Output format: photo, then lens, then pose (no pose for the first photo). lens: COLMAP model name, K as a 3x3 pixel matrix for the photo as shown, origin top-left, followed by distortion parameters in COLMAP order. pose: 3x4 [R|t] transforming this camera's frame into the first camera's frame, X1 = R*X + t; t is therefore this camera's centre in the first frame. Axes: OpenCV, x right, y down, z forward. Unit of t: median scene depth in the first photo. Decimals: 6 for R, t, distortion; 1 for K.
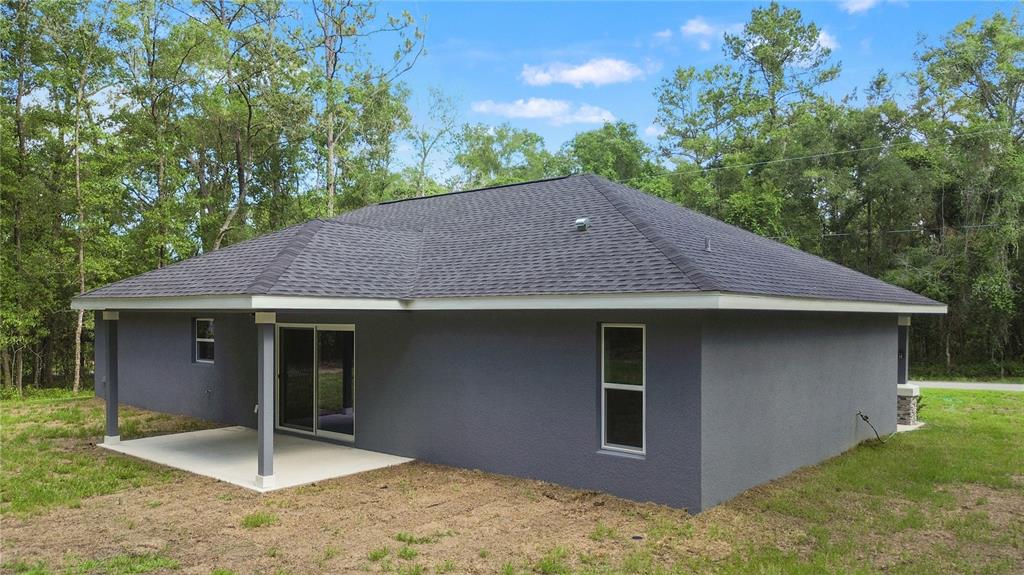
lens RADIAL K [[751.9, 0, 508.0], [0, 751.9, 319.2], [0, 0, 1]] dist [0.040304, -0.008168]
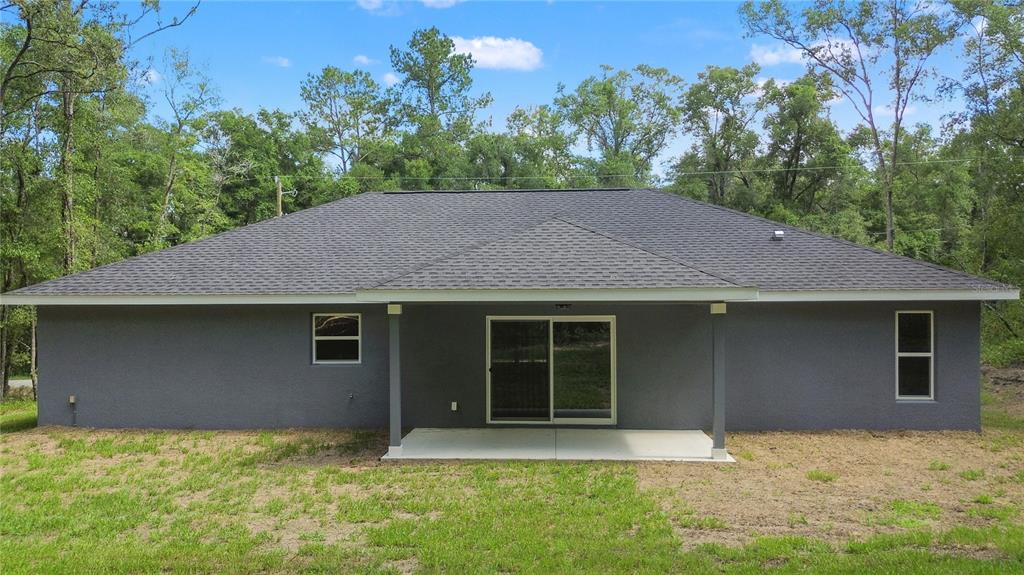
lens RADIAL K [[751.9, 0, 508.0], [0, 751.9, 319.2], [0, 0, 1]] dist [0.040304, -0.008168]
pose [[0.790113, -0.013306, 0.612816, -1.065231], [0.010074, 0.999911, 0.008722, 0.001322], [-0.612878, -0.000718, 0.790177, 0.259715]]
